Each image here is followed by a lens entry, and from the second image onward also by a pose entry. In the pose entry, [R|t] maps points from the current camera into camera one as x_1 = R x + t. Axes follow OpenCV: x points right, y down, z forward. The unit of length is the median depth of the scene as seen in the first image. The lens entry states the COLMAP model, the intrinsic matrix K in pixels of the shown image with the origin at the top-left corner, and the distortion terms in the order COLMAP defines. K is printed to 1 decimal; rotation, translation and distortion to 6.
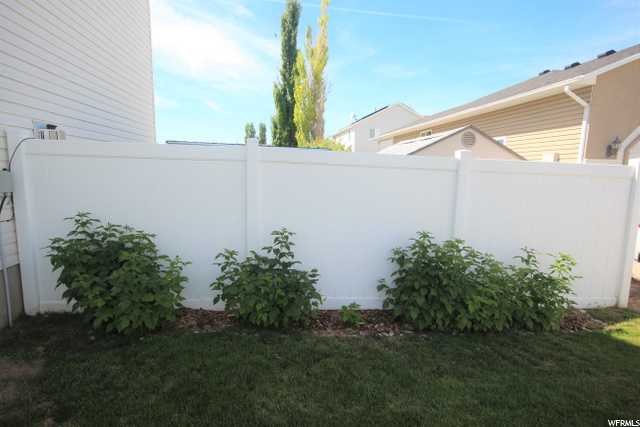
lens RADIAL K [[343.9, 0, 322.2], [0, 343.9, 210.5], [0, 0, 1]] dist [-0.000074, 0.000426]
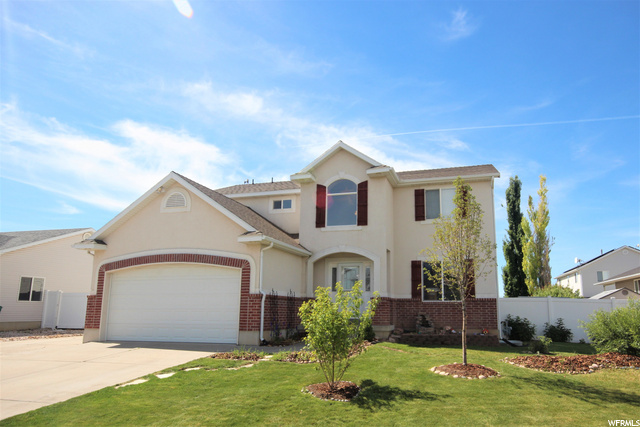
lens RADIAL K [[434.8, 0, 340.5], [0, 434.8, 234.2], [0, 0, 1]] dist [0.005149, 0.001586]
pose [[0.913435, -0.082474, -0.398540, -0.046966], [-0.041717, 0.955120, -0.293266, 0.095950], [0.404840, 0.284505, 0.869000, -0.627670]]
